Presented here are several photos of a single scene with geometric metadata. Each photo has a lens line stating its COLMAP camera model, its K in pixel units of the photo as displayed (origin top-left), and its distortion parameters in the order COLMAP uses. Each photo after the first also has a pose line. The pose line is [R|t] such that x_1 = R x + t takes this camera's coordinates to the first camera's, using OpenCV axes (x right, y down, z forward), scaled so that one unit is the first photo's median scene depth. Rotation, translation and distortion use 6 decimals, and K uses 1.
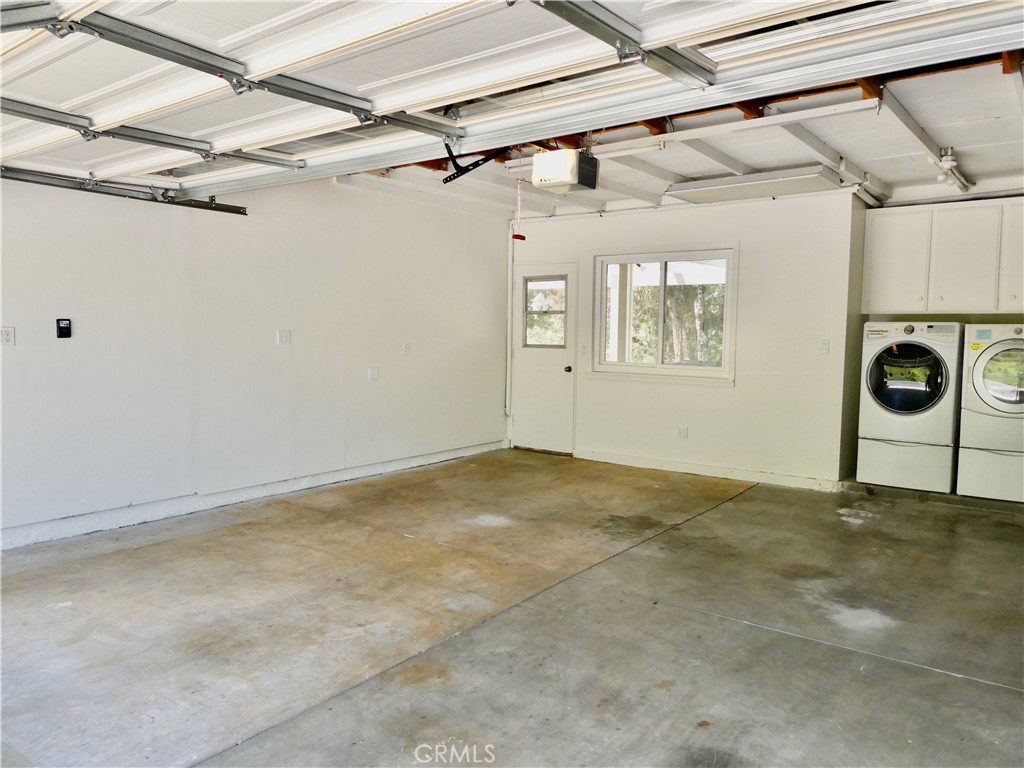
lens RADIAL K [[737.8, 0, 510.7], [0, 737.8, 383.4], [0, 0, 1]] dist [-0.009564, 0.014906]
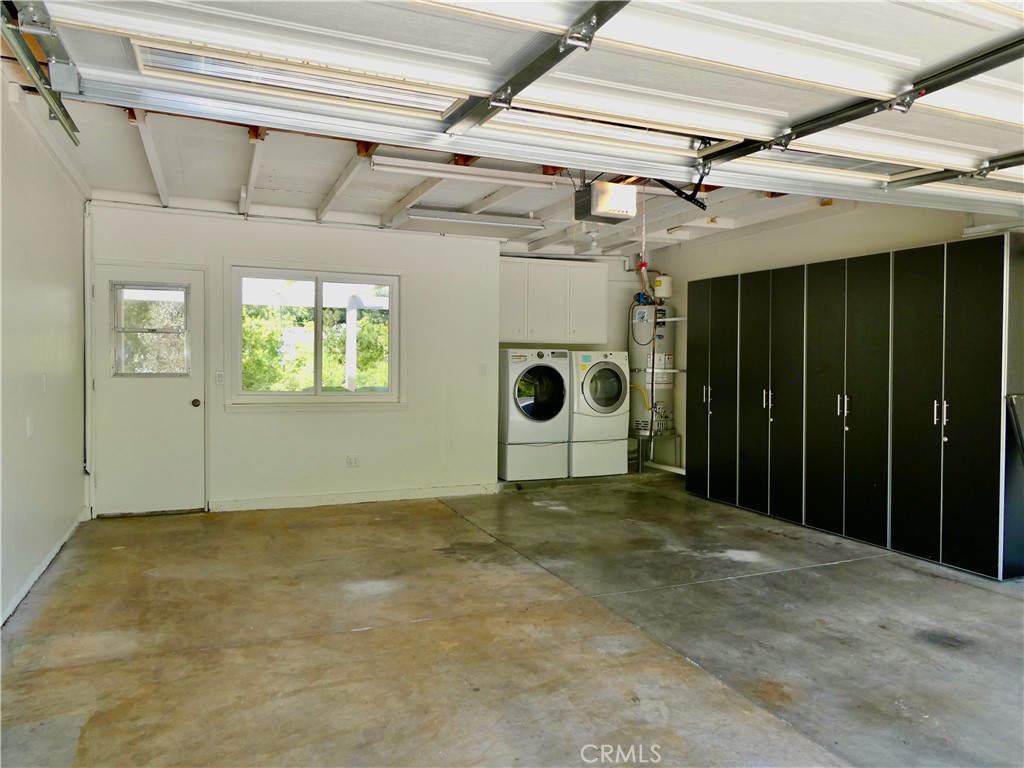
lens RADIAL K [[737.8, 0, 536.5], [0, 737.8, 368.3], [0, 0, 1]] dist [-0.009564, 0.014906]
pose [[0.460655, -0.012505, 0.887491, -0.779724], [0.059253, 0.998103, -0.016692, -0.036802], [-0.885599, 0.060275, 0.460523, 0.528577]]
